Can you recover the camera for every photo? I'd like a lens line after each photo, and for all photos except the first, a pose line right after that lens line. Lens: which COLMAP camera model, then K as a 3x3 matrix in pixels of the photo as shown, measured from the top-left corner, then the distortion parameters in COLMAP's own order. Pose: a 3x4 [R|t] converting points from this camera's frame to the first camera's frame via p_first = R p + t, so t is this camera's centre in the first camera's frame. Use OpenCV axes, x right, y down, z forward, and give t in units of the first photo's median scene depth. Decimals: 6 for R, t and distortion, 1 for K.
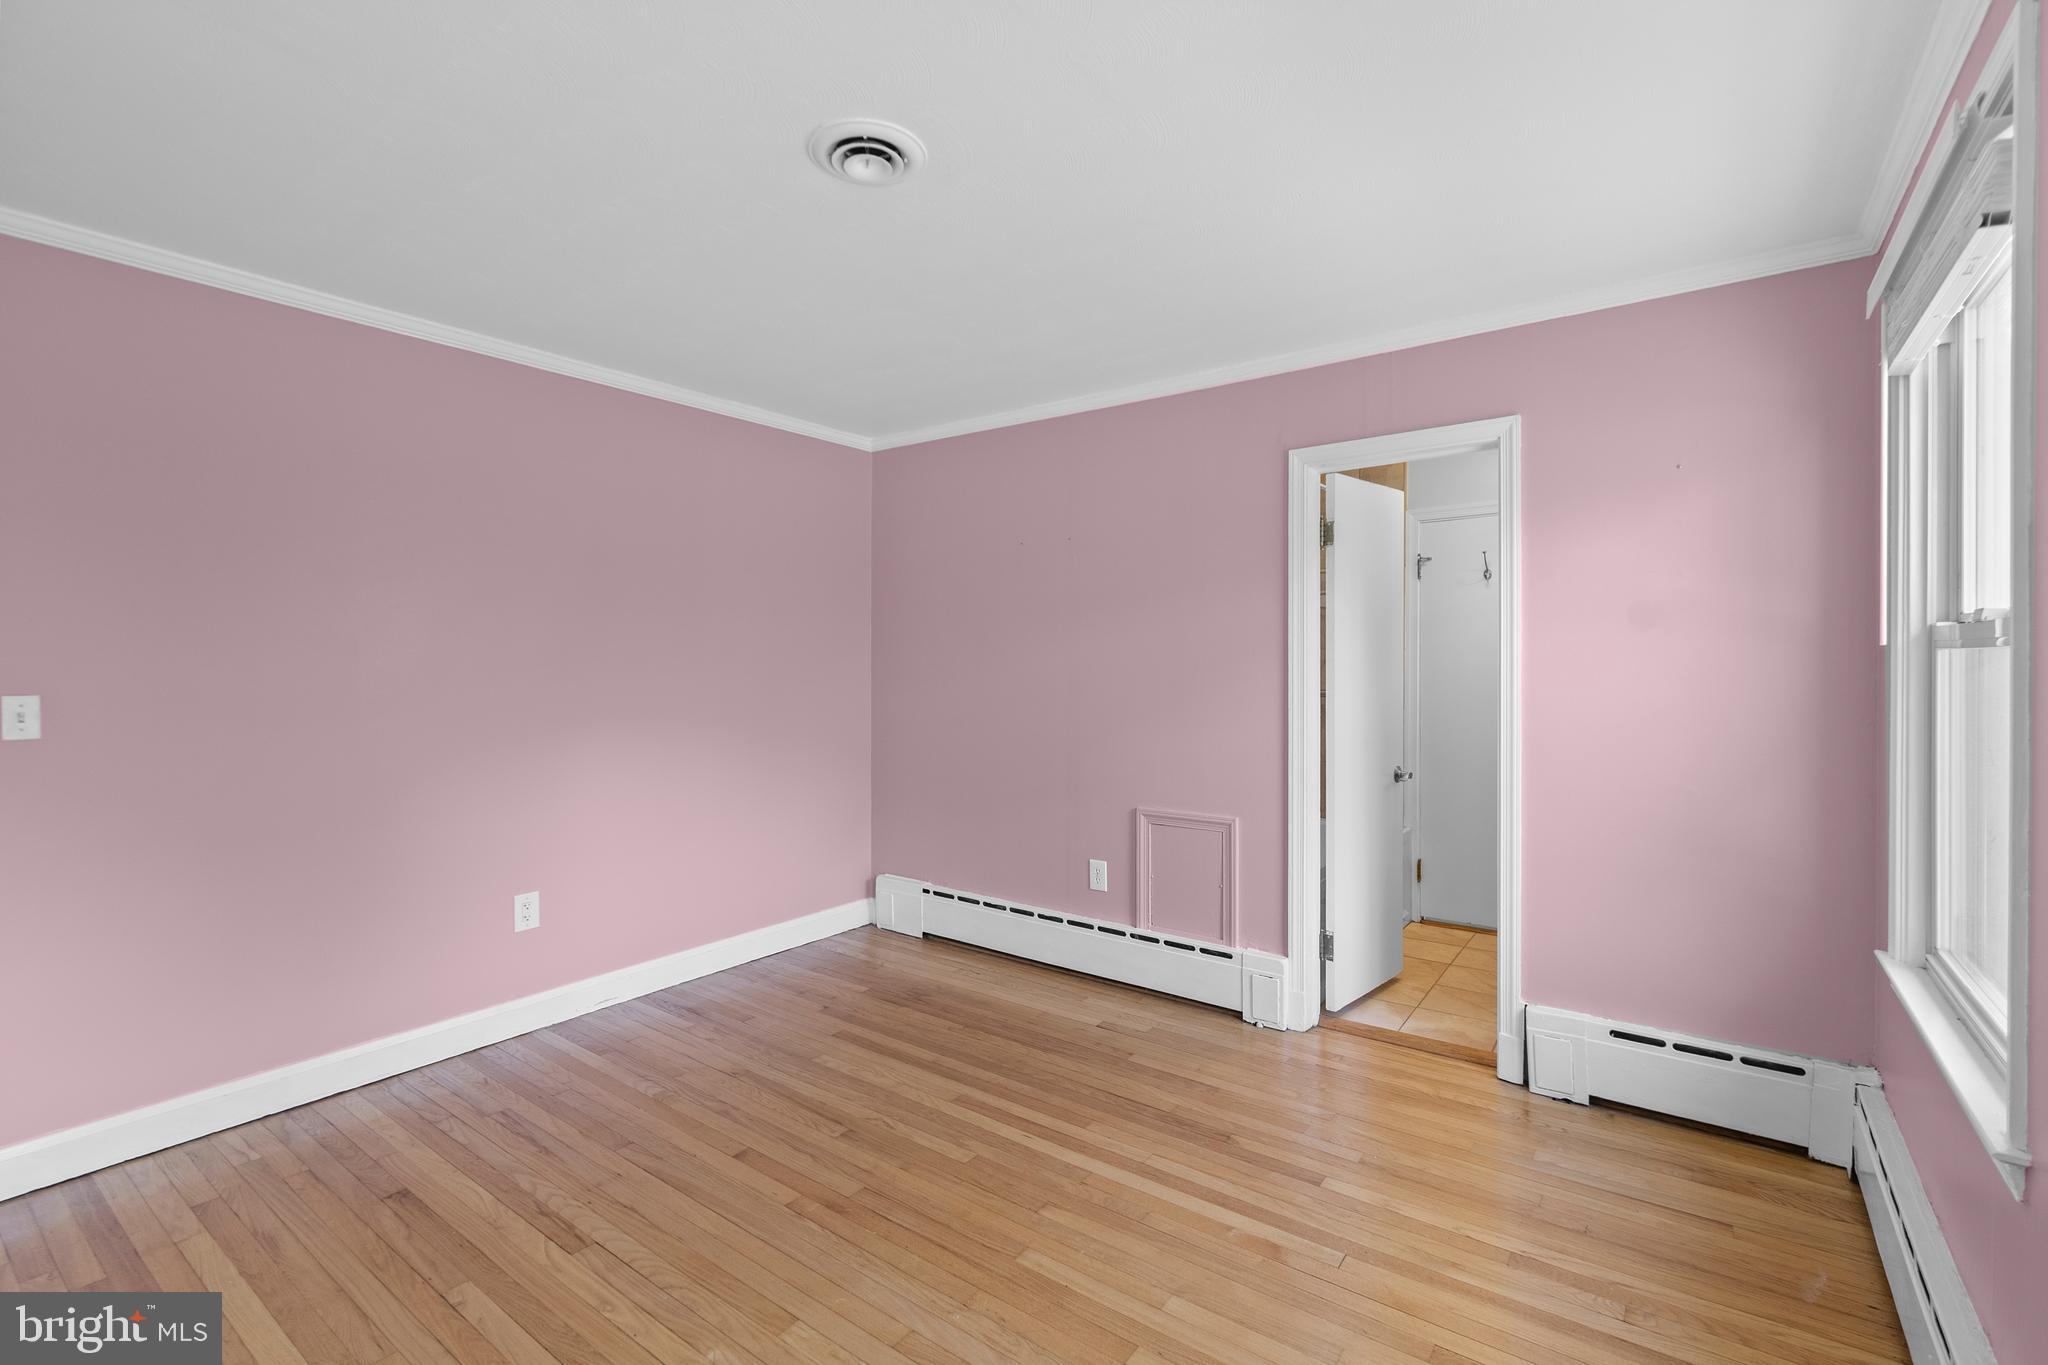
lens RADIAL K [[911.7, 0, 1020.1], [0, 911.7, 655.1], [0, 0, 1]] dist [0.003360, -0.001058]
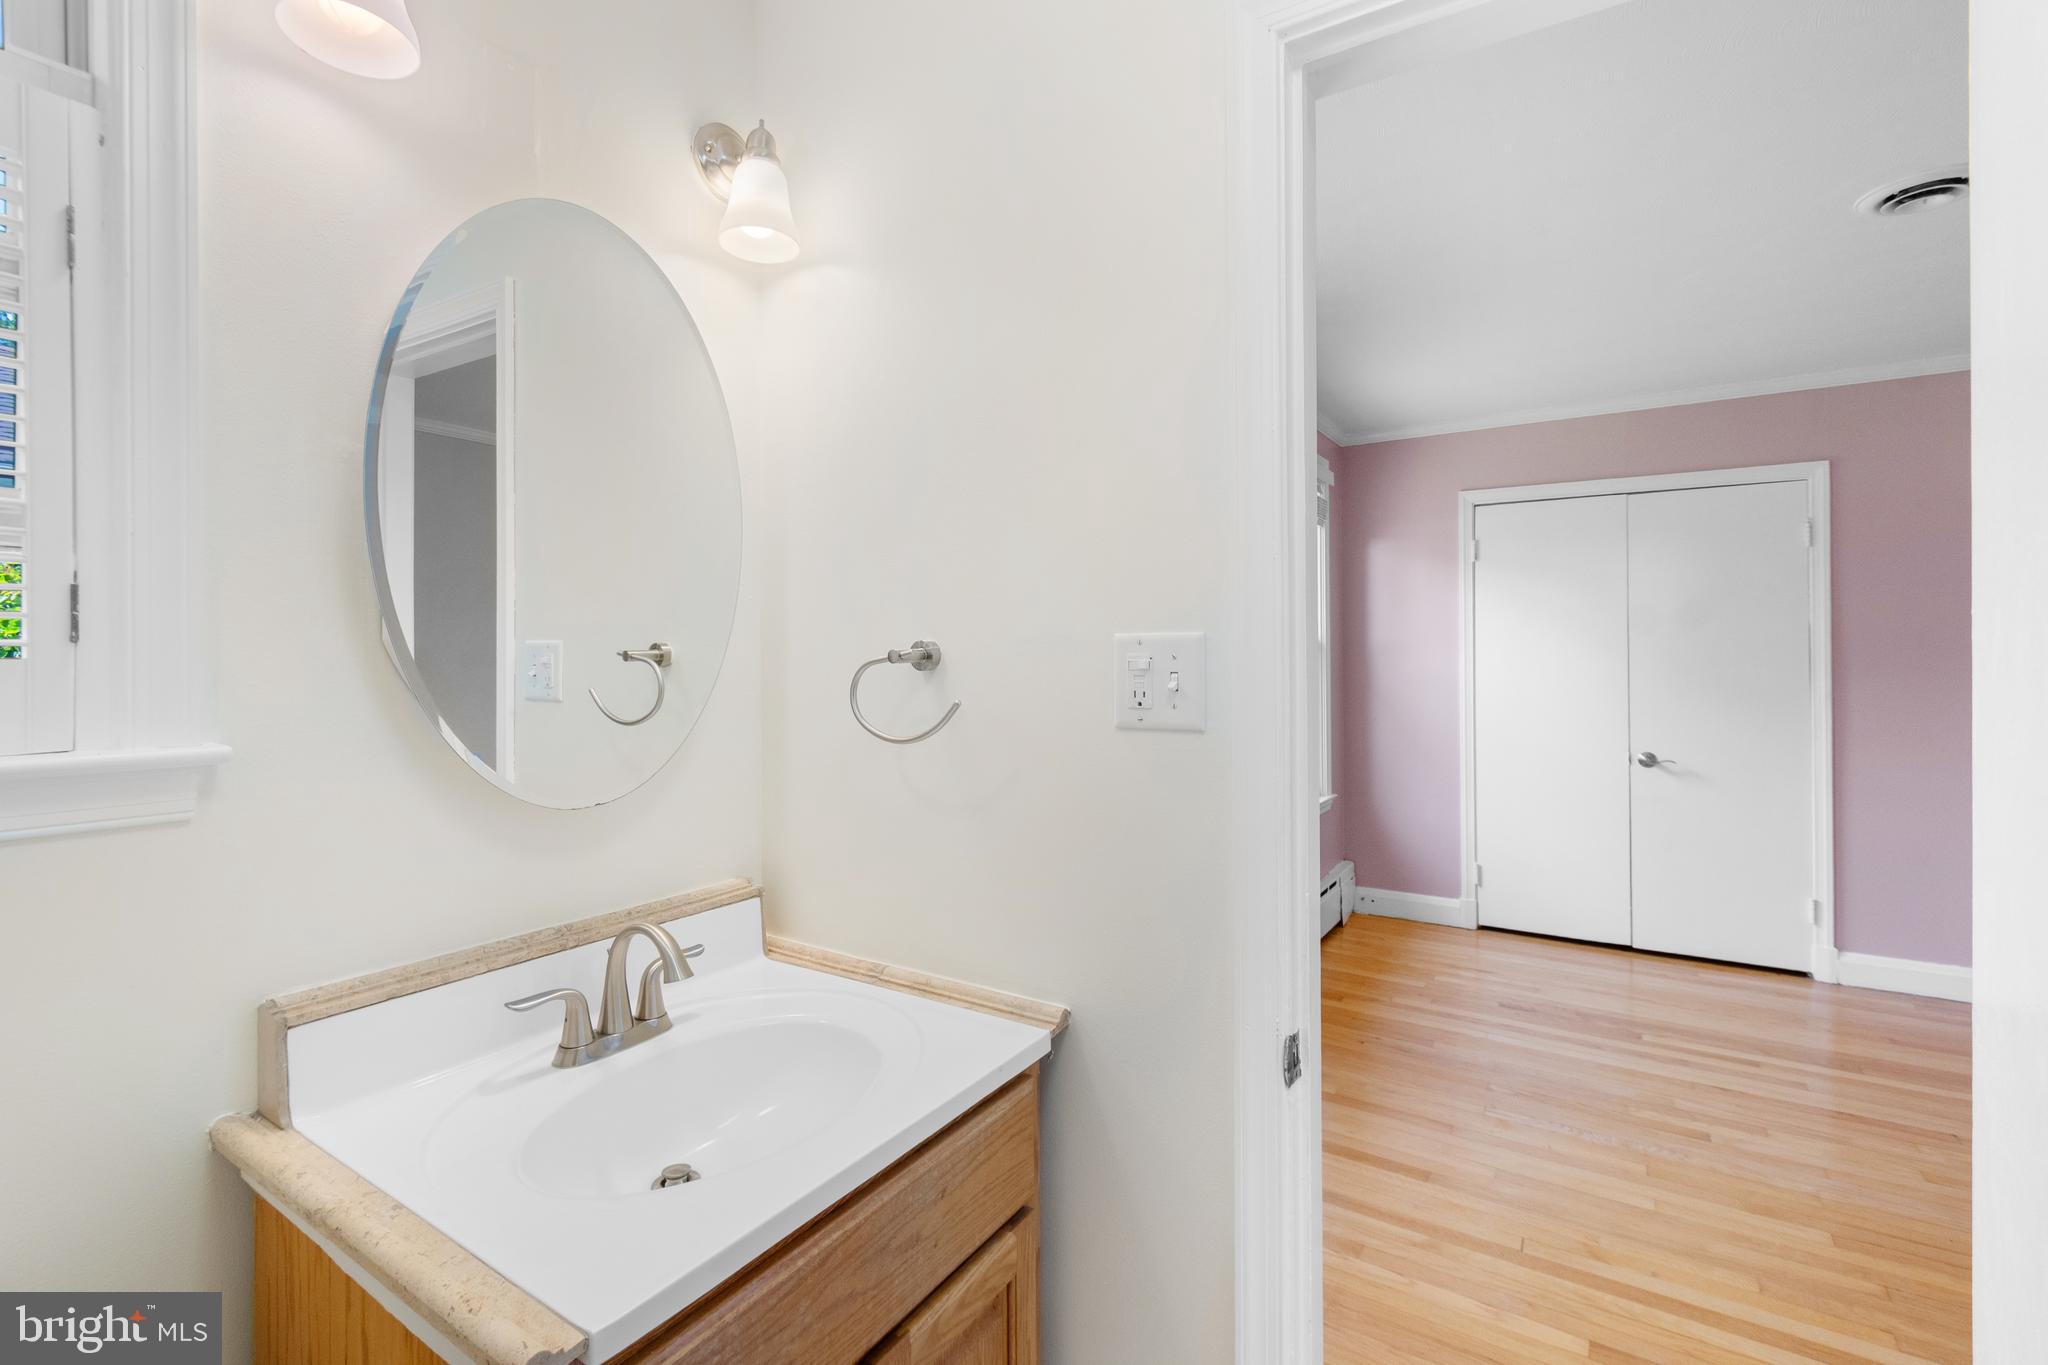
lens RADIAL K [[917.9, 0, 1015.7], [0, 917.9, 644.3], [0, 0, 1]] dist [-0.001476, -0.001345]
pose [[-0.998493, 0.007828, -0.054312, 0.687745], [0.008413, 0.999909, -0.010554, 0.000286], [0.054225, -0.010995, -0.998468, 1.420051]]
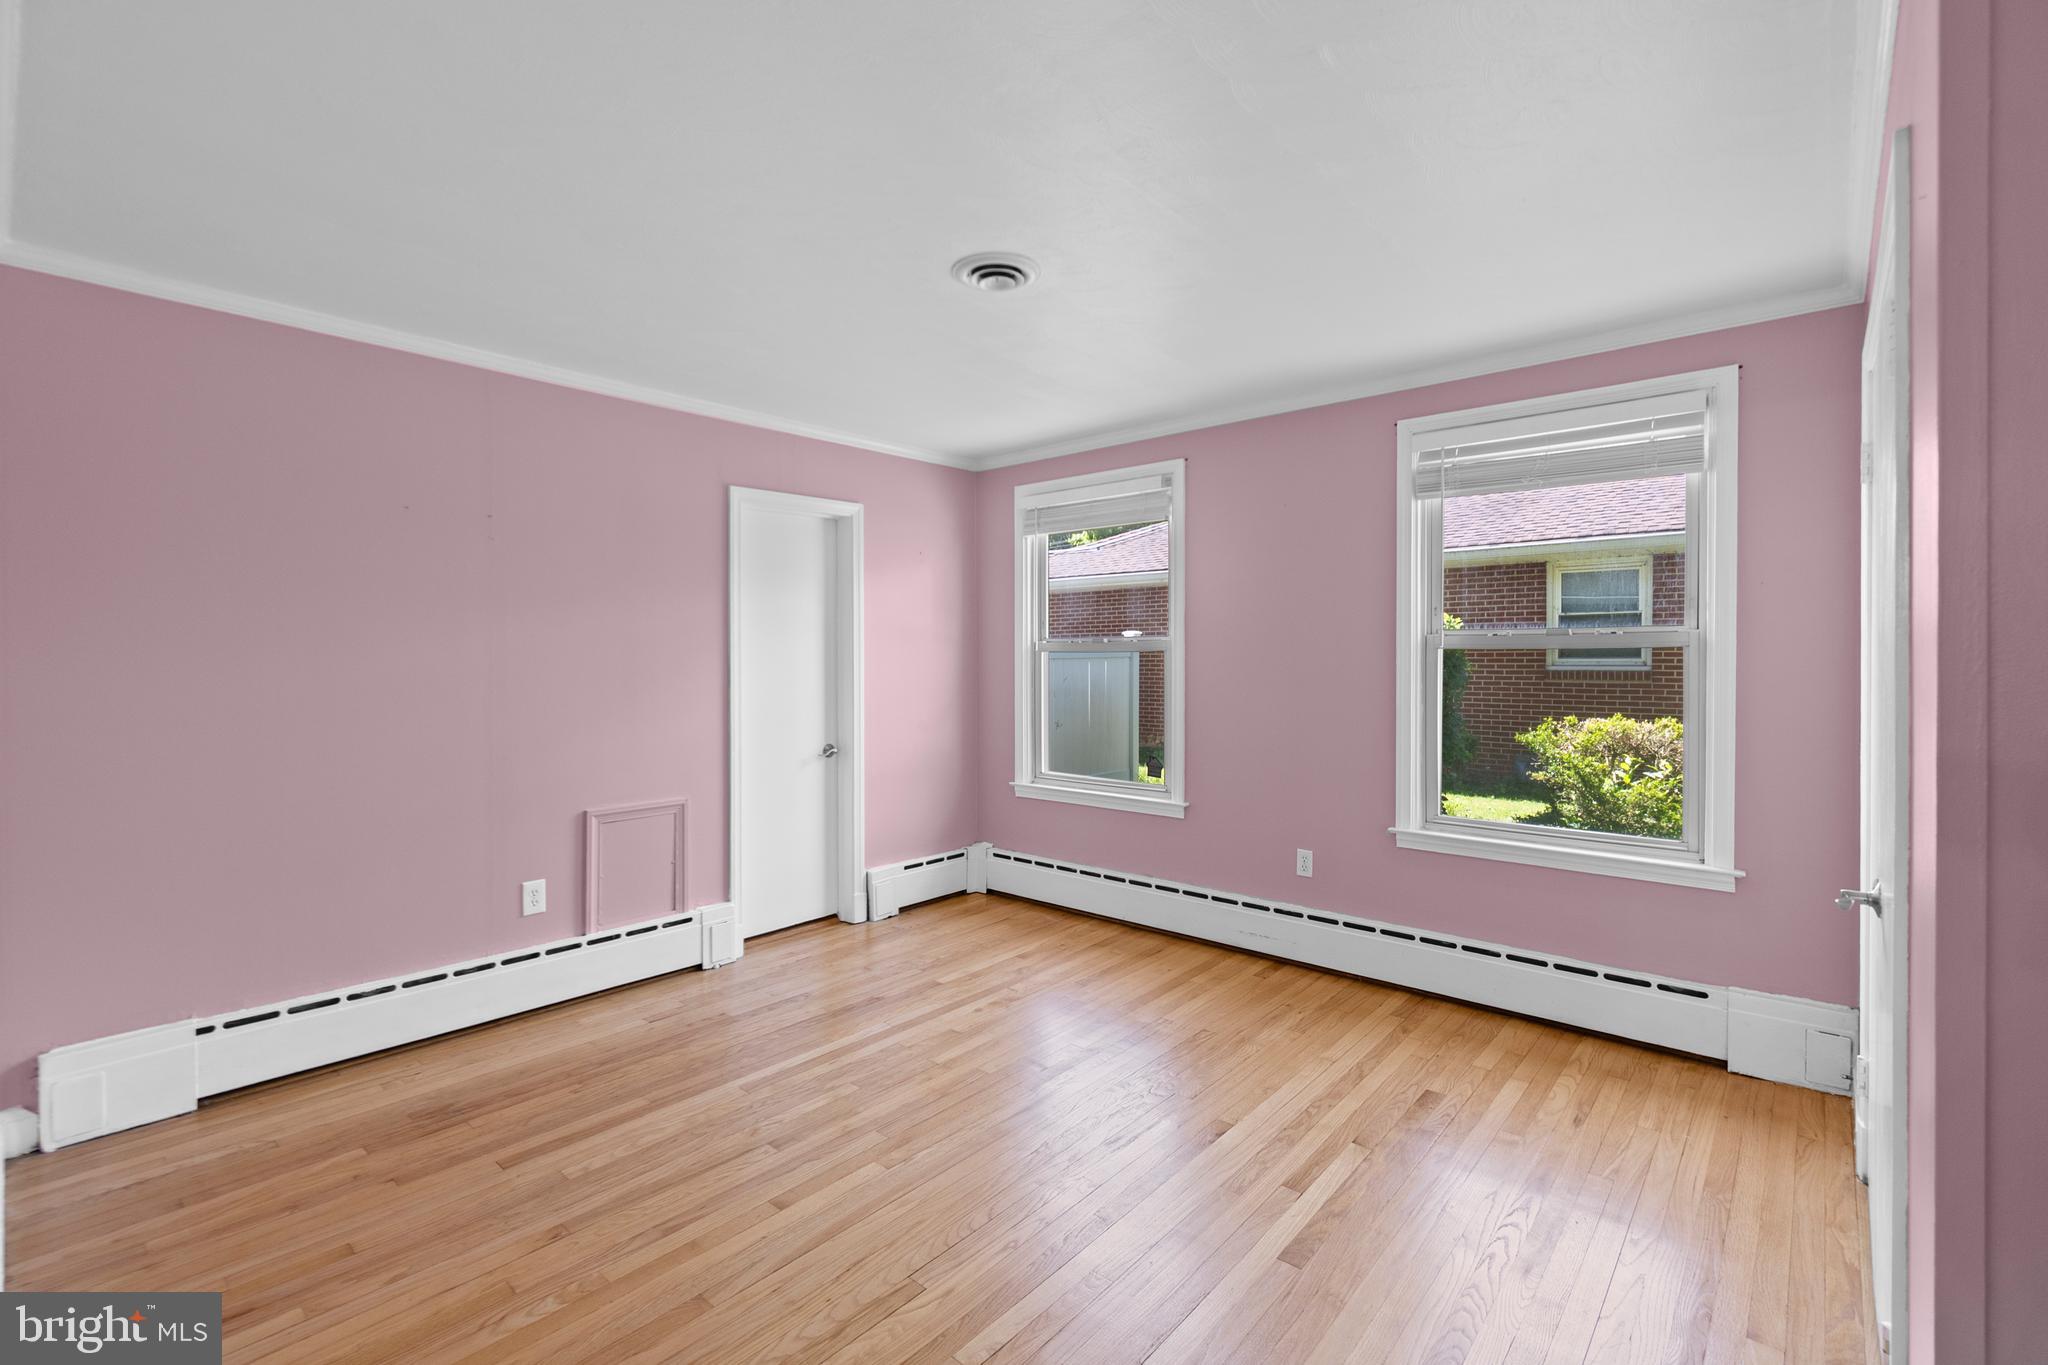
lens RADIAL K [[925.2, 0, 1005.2], [0, 925.2, 647.1], [0, 0, 1]] dist [-0.001932, -0.000491]
pose [[0.086434, 0.008052, 0.996225, -1.046618], [-0.001109, 0.999967, -0.007986, 0.001298], [-0.996257, -0.000414, 0.086440, 0.608206]]
